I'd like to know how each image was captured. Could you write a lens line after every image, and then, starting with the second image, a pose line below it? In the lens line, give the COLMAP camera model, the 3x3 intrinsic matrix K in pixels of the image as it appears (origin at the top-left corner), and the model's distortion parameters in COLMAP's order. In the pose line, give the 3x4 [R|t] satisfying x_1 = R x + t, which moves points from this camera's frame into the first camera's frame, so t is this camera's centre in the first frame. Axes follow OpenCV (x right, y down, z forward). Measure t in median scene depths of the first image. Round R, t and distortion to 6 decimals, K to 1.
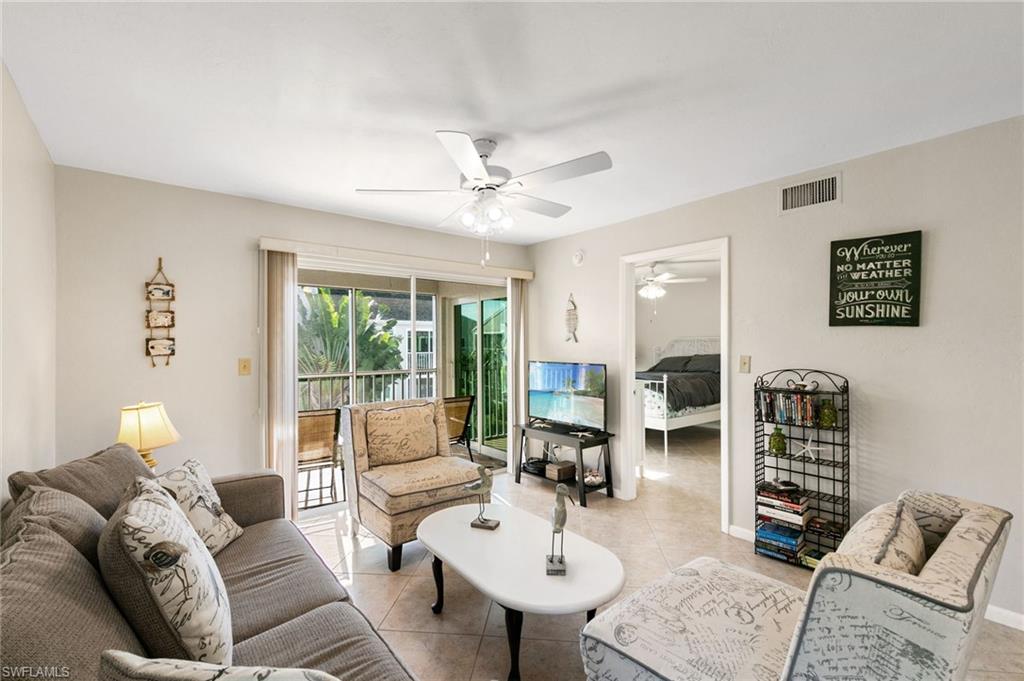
lens RADIAL K [[456.7, 0, 510.9], [0, 456.7, 343.4], [0, 0, 1]] dist [0.005275, 0.000393]
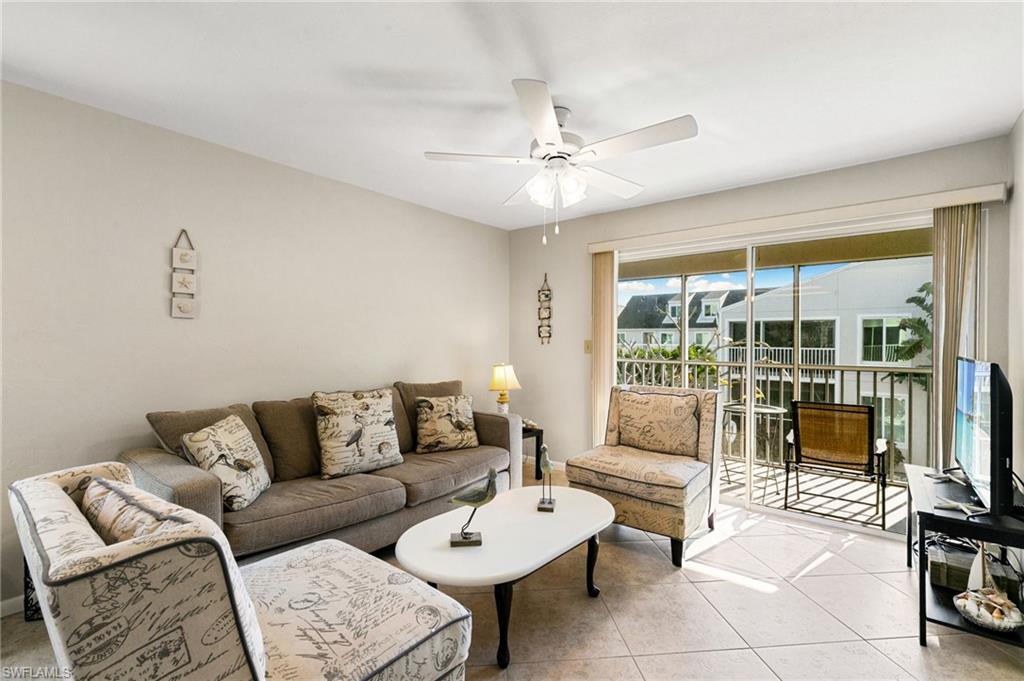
lens RADIAL K [[454.4, 0, 513.8], [0, 454.4, 341.0], [0, 0, 1]] dist [0.004417, -0.000318]
pose [[0.212936, 0.008242, -0.977031, 0.686633], [-0.005300, 0.999959, 0.007280, 0.028533], [0.977052, 0.003628, 0.212971, 0.564089]]
